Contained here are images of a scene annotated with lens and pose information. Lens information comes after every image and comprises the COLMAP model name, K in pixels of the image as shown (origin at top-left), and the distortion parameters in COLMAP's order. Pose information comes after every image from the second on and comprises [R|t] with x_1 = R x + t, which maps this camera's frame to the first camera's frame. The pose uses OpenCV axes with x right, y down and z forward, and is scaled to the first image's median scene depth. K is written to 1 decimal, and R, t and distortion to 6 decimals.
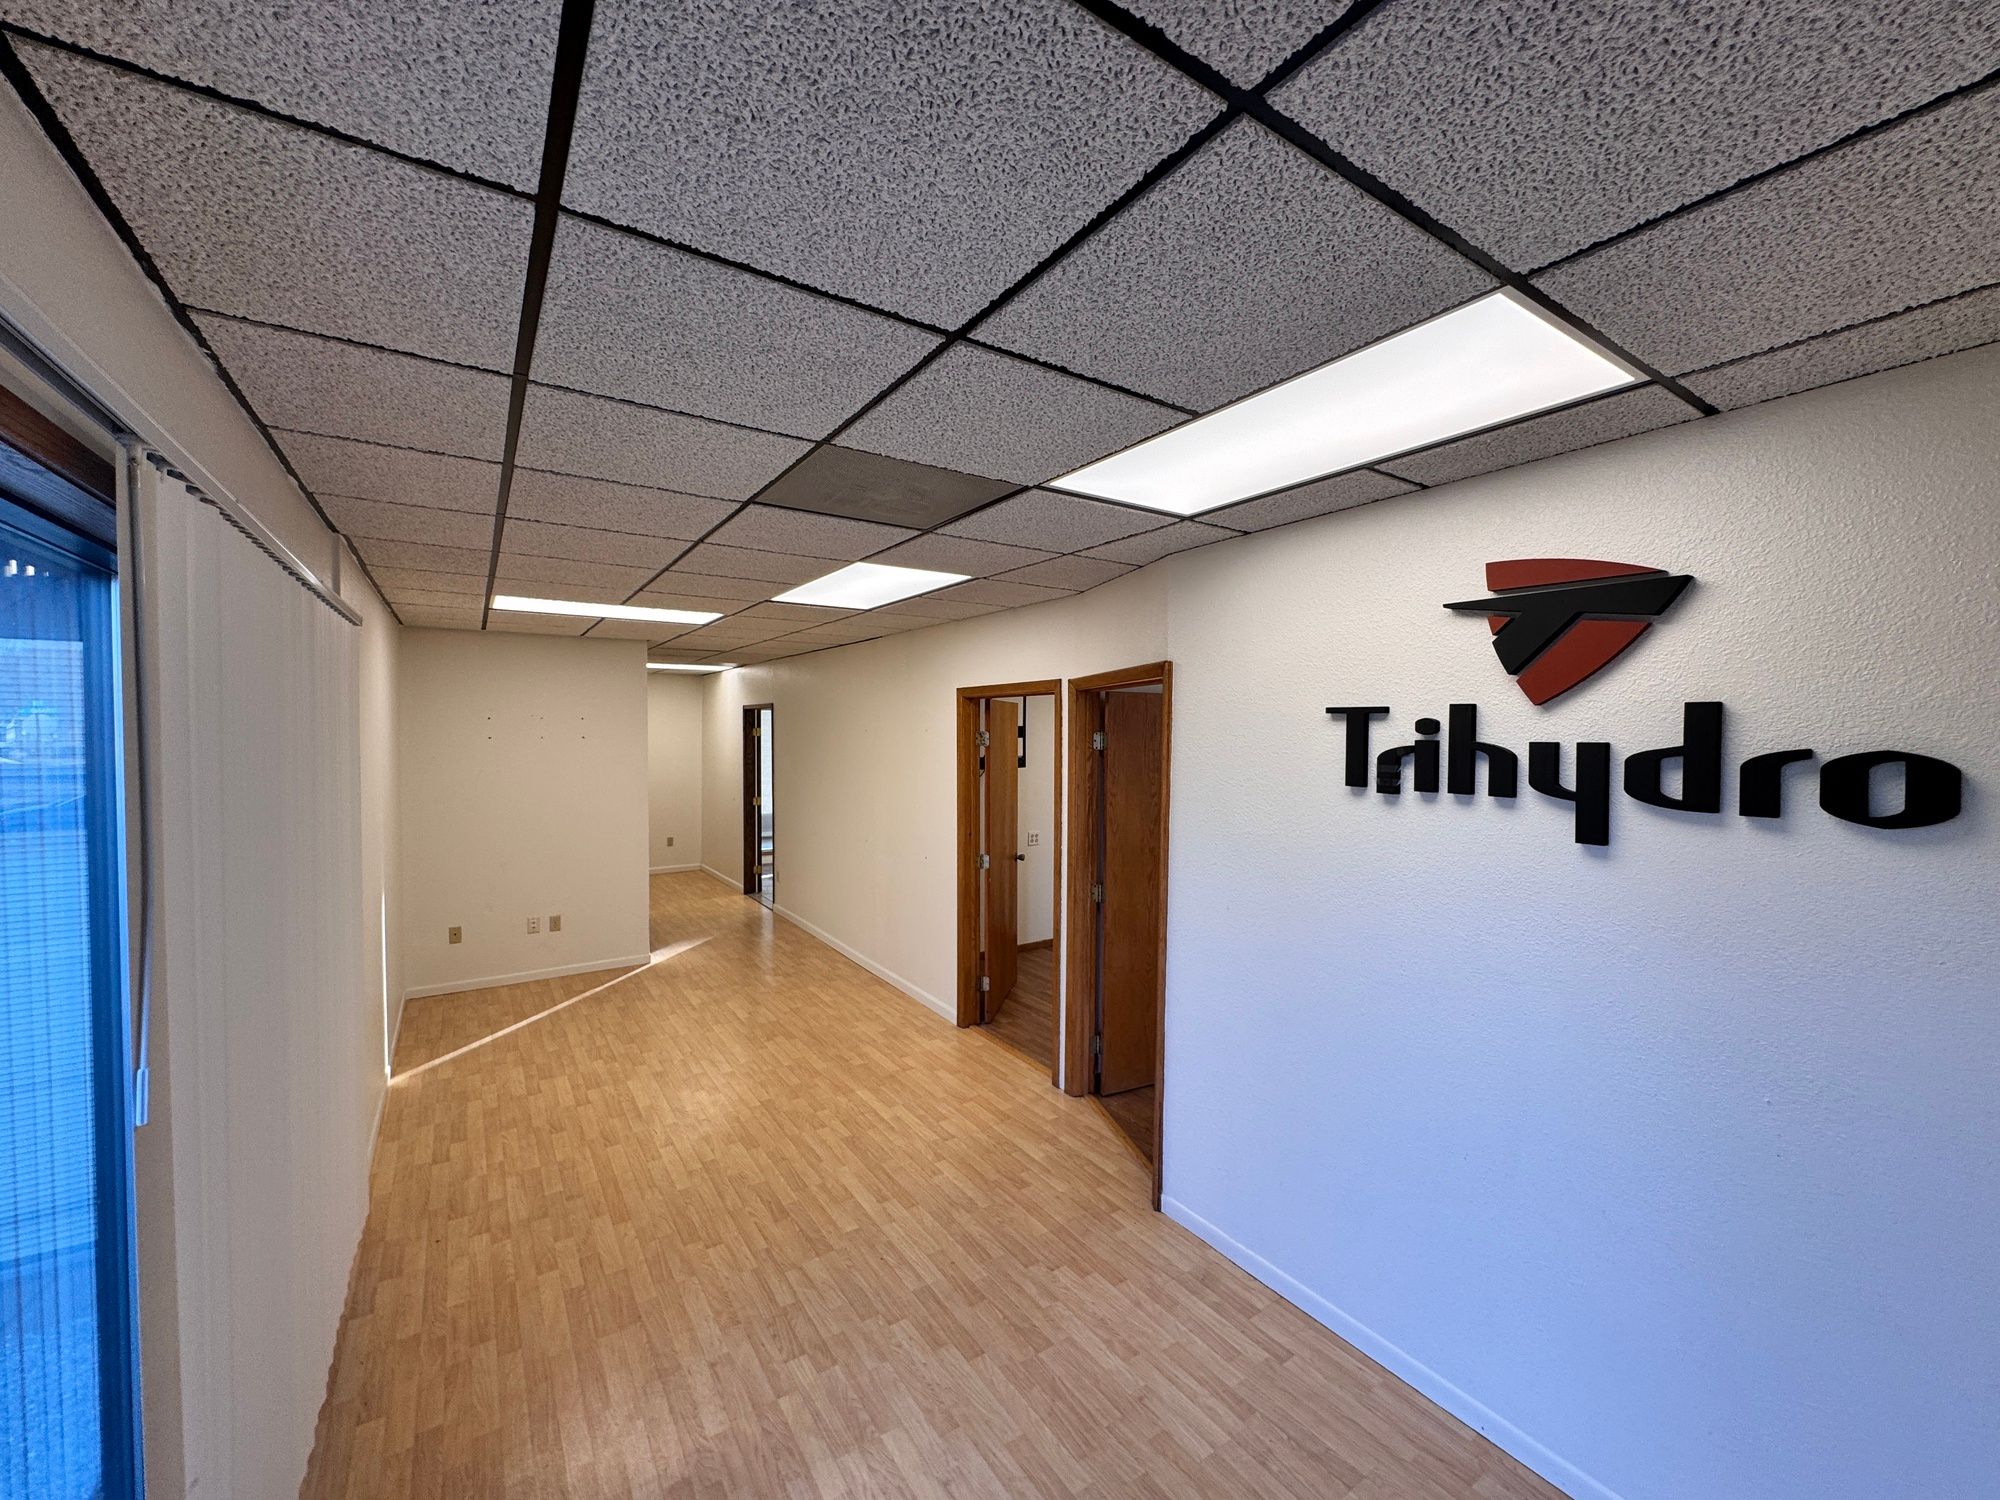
lens RADIAL K [[797.2, 0, 994.7], [0, 797.2, 746.8], [0, 0, 1]] dist [0.000489, 0.000857]
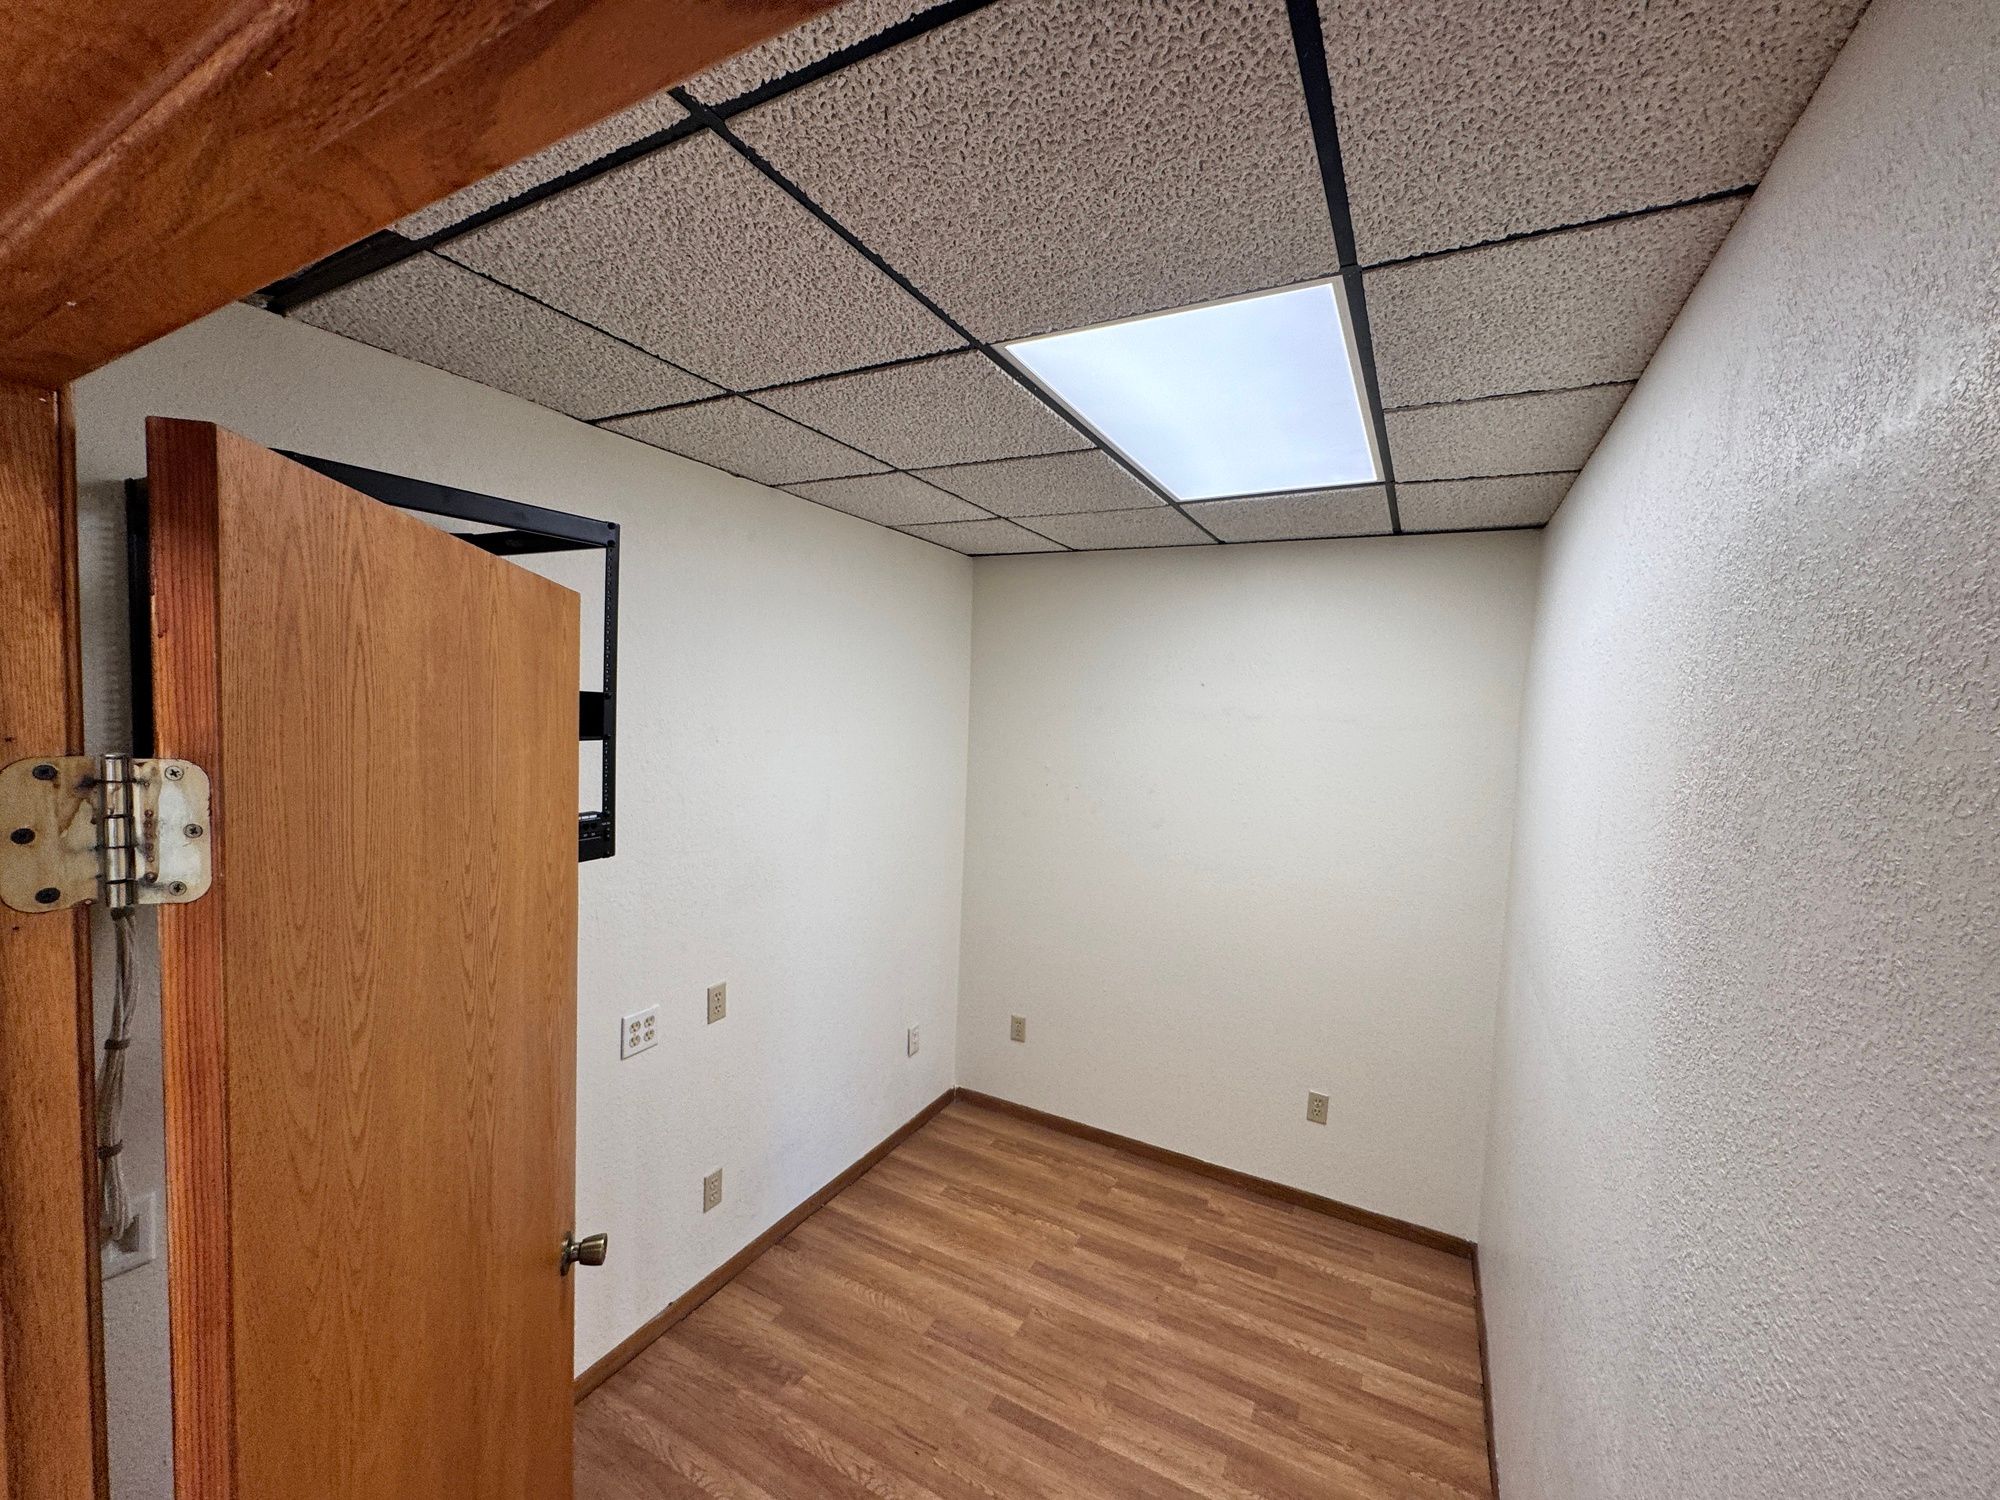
lens RADIAL K [[797.2, 0, 1000.6], [0, 797.2, 747.3], [0, 0, 1]] dist [0.000489, 0.000857]
pose [[0.880110, 0.002360, 0.474763, 0.026998], [-0.021758, 0.999138, 0.035367, -0.019933], [-0.474270, -0.041457, 0.879403, 0.729157]]
